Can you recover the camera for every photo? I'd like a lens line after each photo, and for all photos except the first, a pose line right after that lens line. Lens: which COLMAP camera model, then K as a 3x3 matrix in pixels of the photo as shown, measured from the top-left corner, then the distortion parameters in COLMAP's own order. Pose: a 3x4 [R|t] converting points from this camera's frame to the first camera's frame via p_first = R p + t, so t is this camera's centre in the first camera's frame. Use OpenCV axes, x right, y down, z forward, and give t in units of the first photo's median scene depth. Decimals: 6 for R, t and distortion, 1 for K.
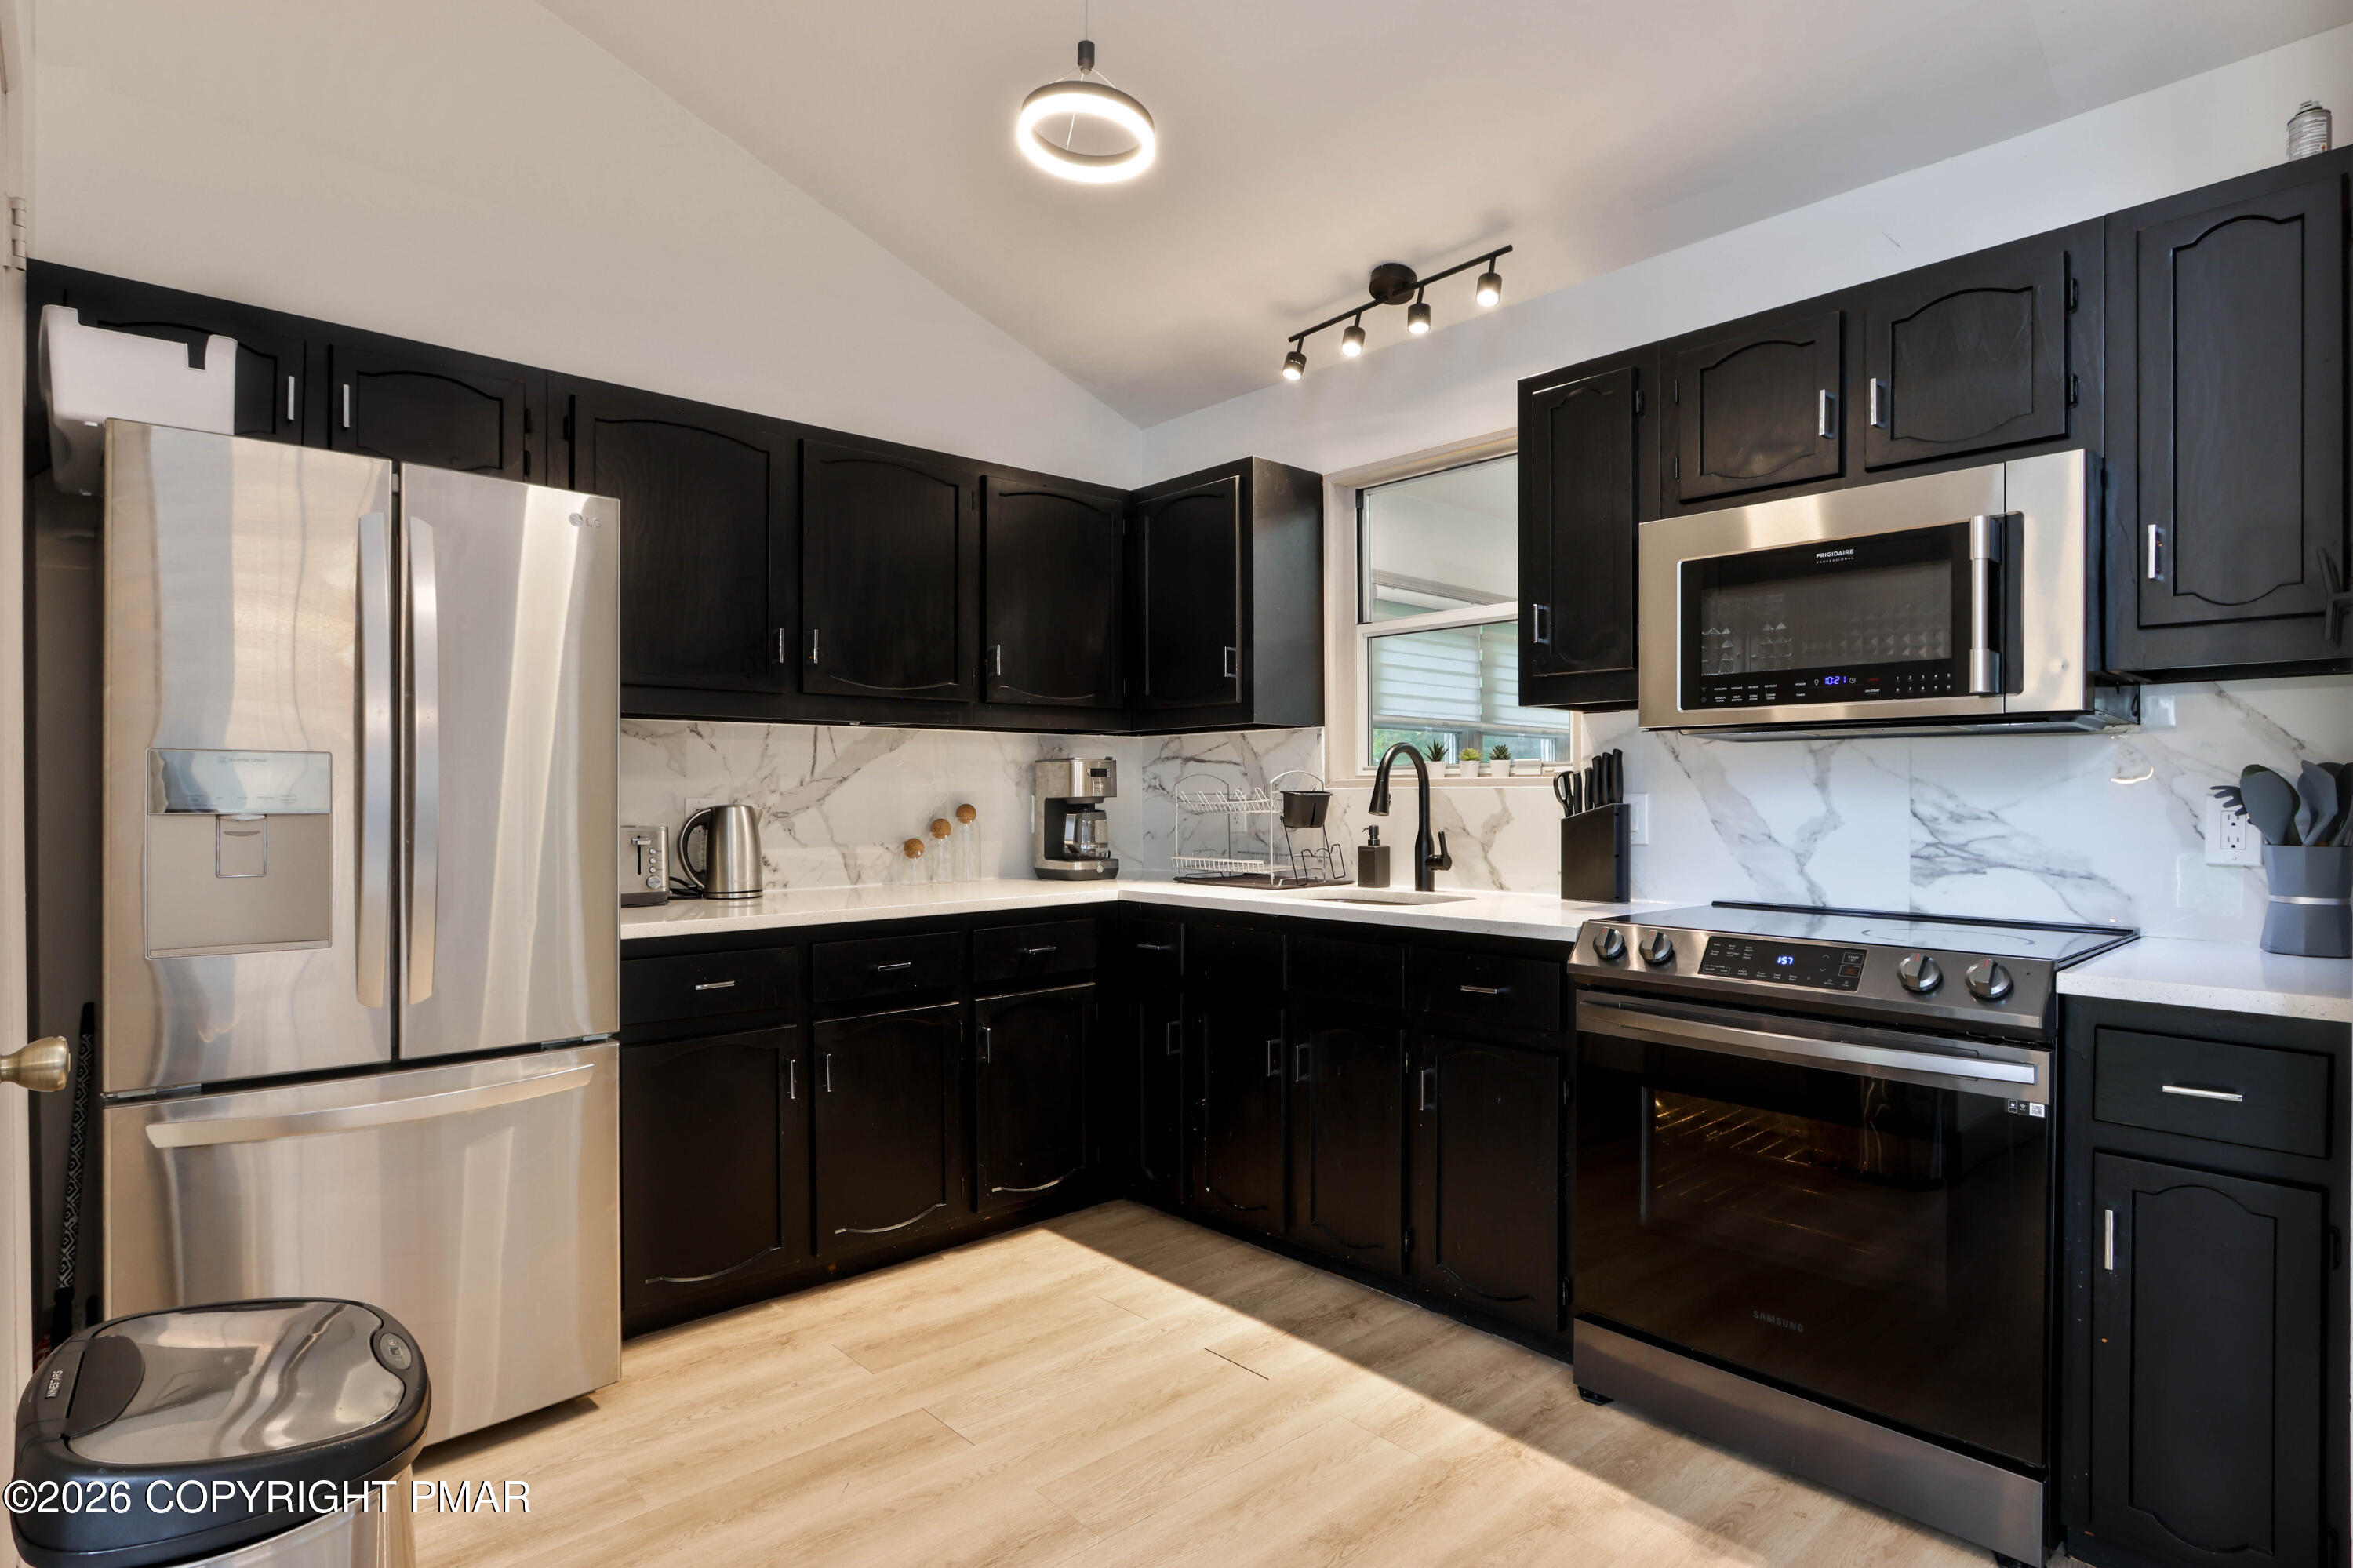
lens RADIAL K [[1218.8, 0, 1176.5], [0, 1218.8, 784.0], [0, 0, 1]] dist [0.001980, -0.000408]
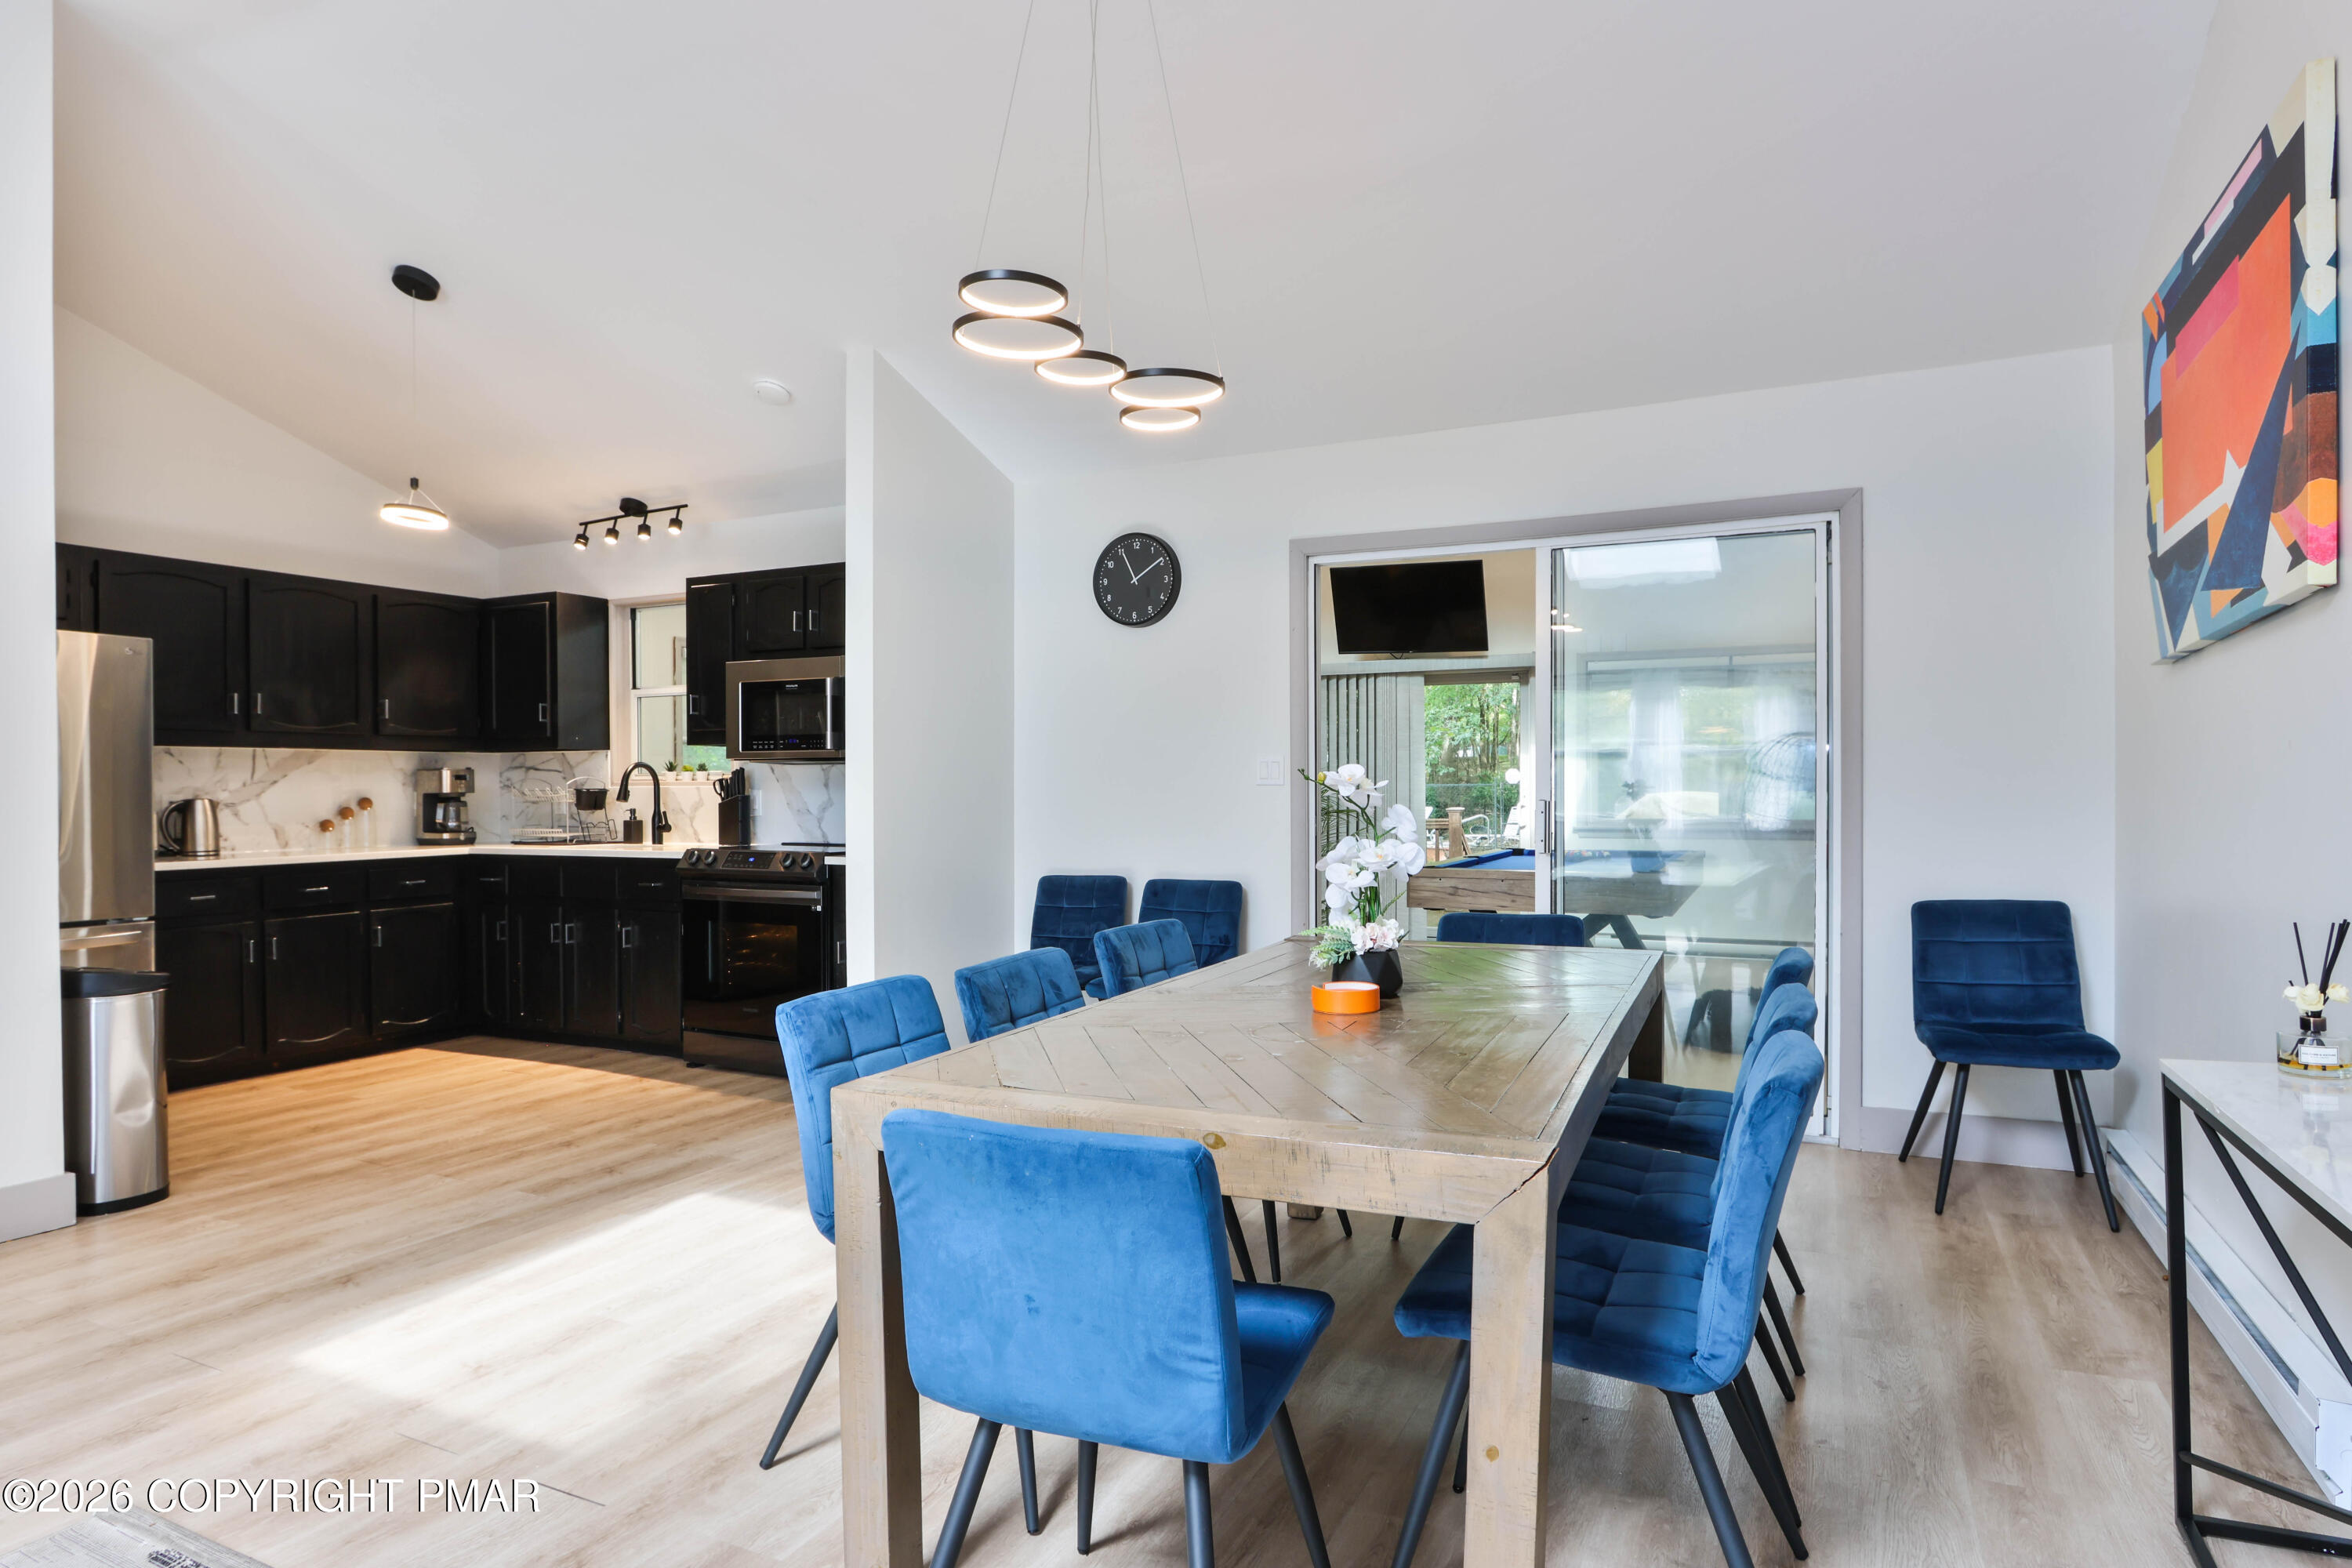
lens RADIAL K [[1322.2, 0, 1172.5], [0, 1322.2, 795.0], [0, 0, 1]] dist [-0.004863, -0.000809]
pose [[0.933379, -0.004810, 0.358859, 0.209926], [-0.000194, 0.999903, 0.013906, -0.011899], [-0.358891, -0.013049, 0.933288, -1.071795]]
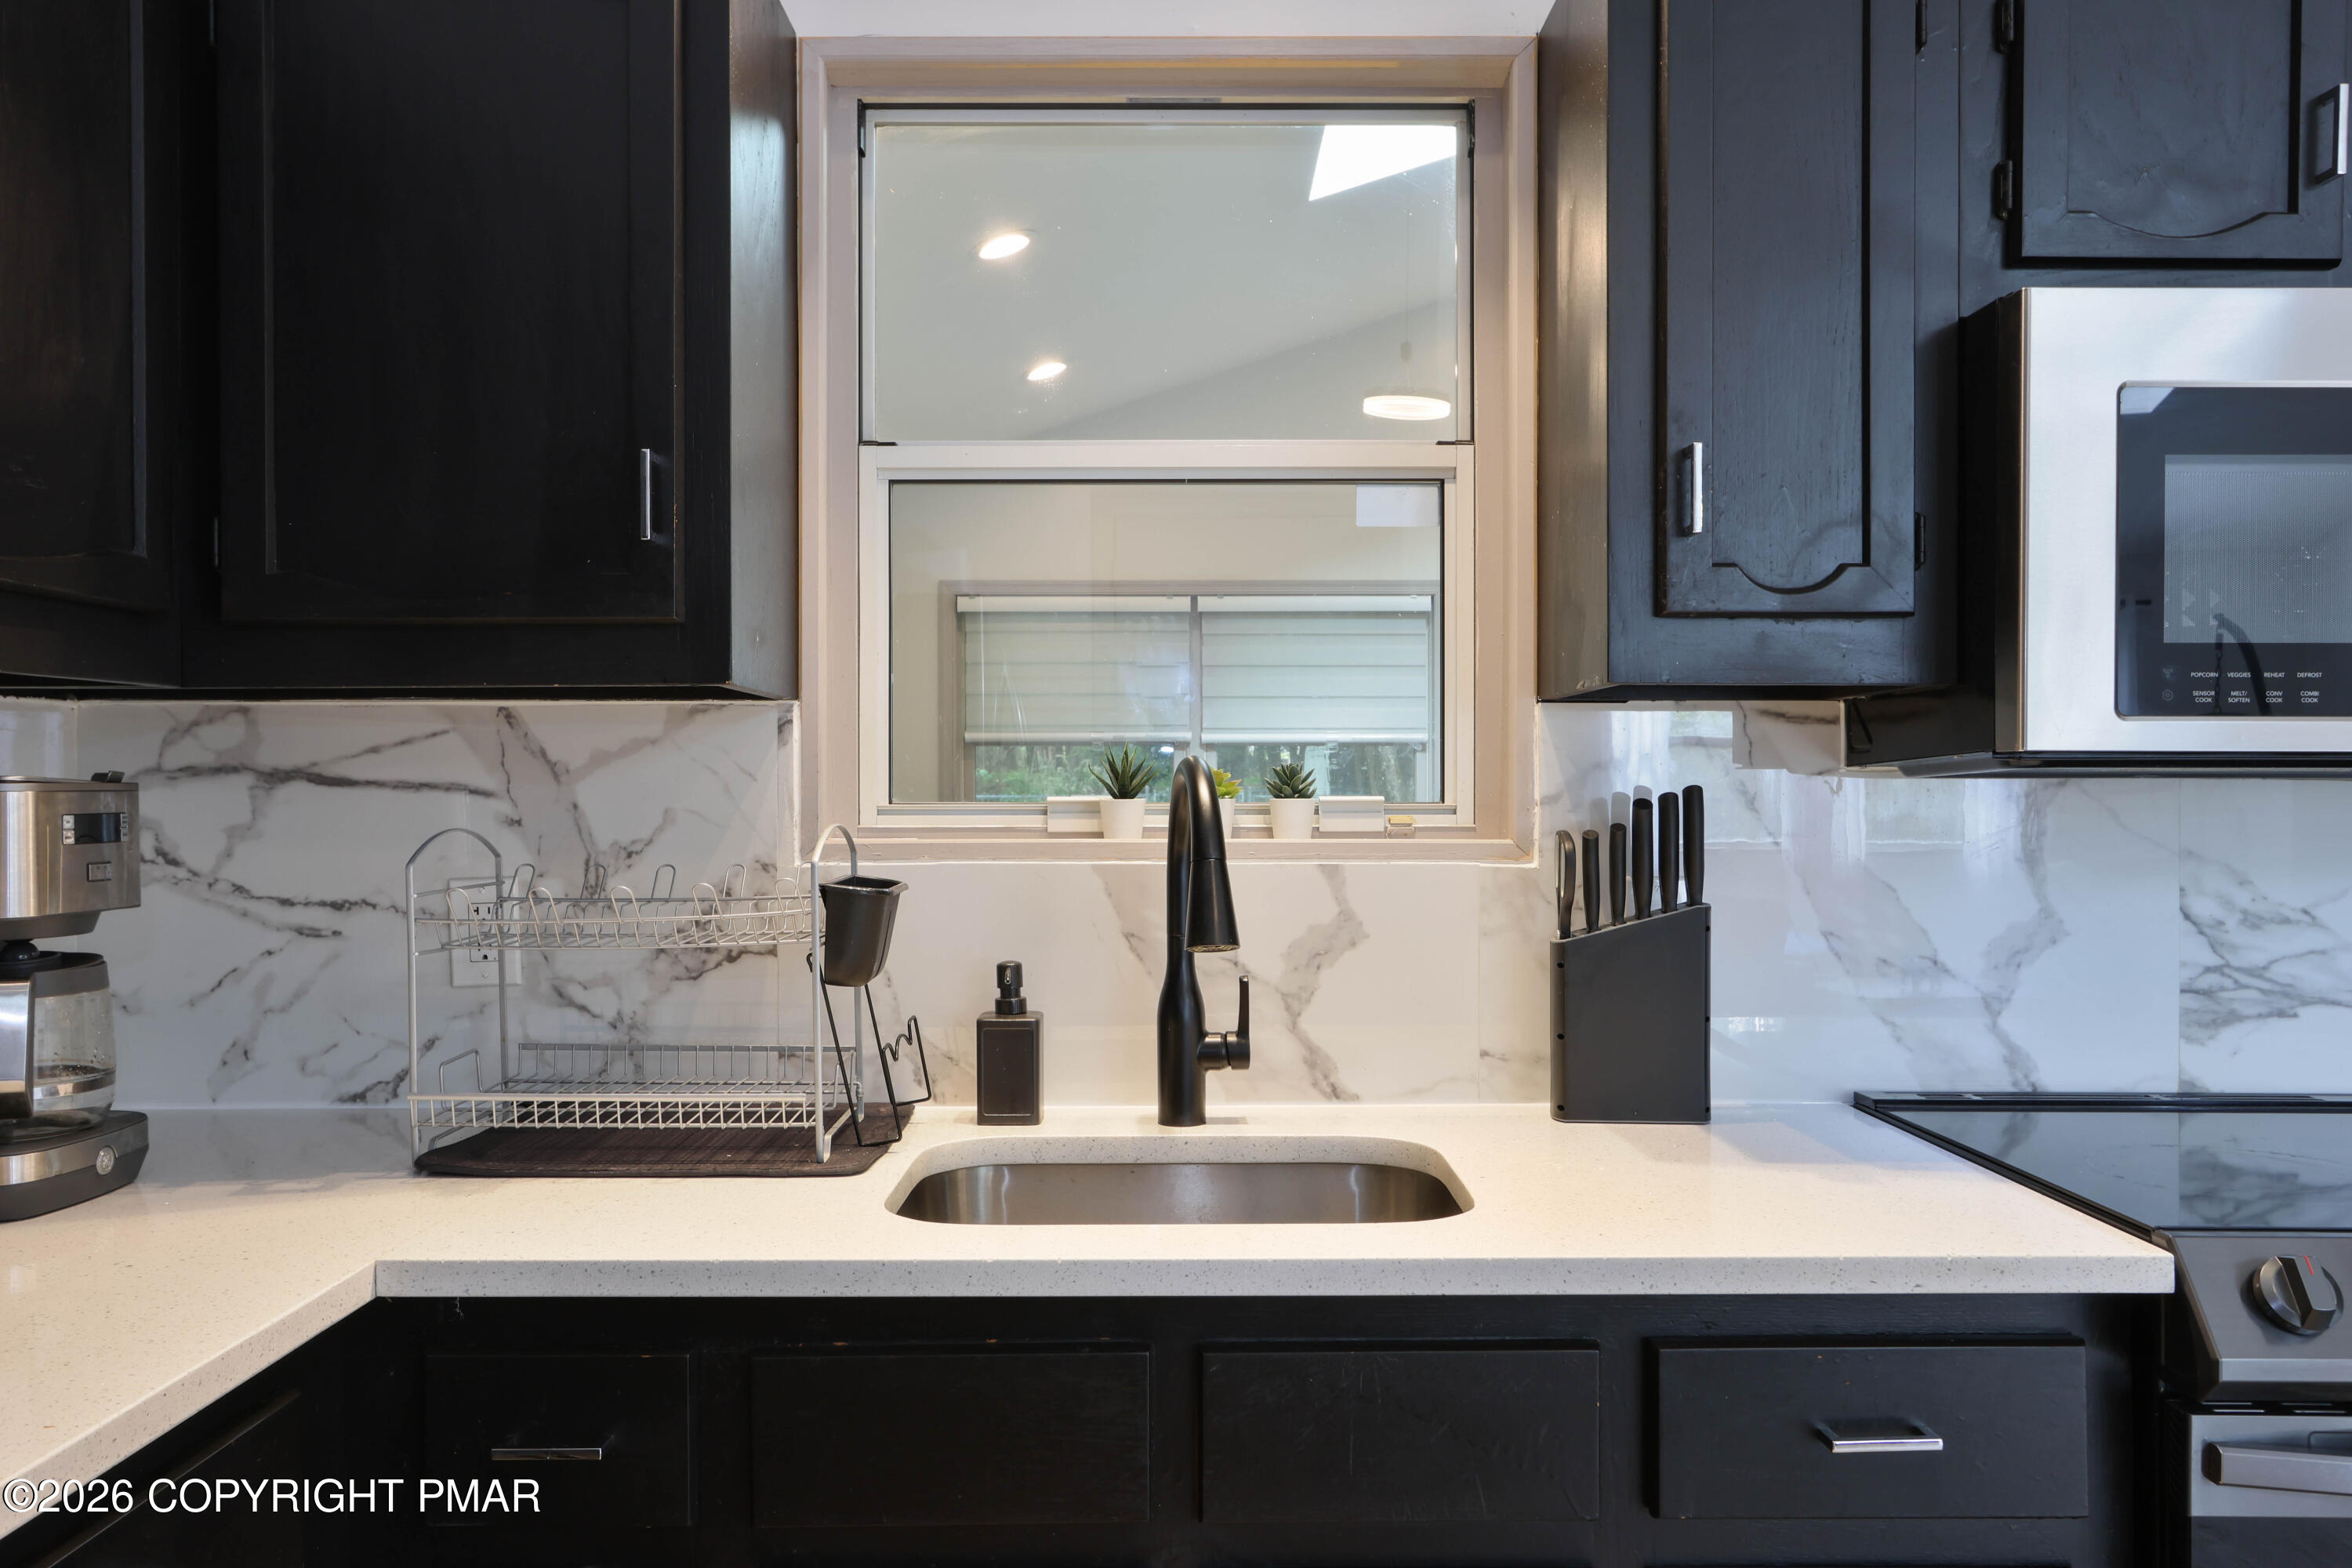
lens RADIAL K [[1757.2, 0, 1176.0], [0, 1757.2, 784.0], [0, 0, 1]] dist [-0.001507, 0.000399]
pose [[0.674321, 0.003038, 0.738432, -0.223014], [-0.006107, 0.999980, 0.001463, -0.025001], [-0.738413, -0.005496, 0.674326, 0.601266]]
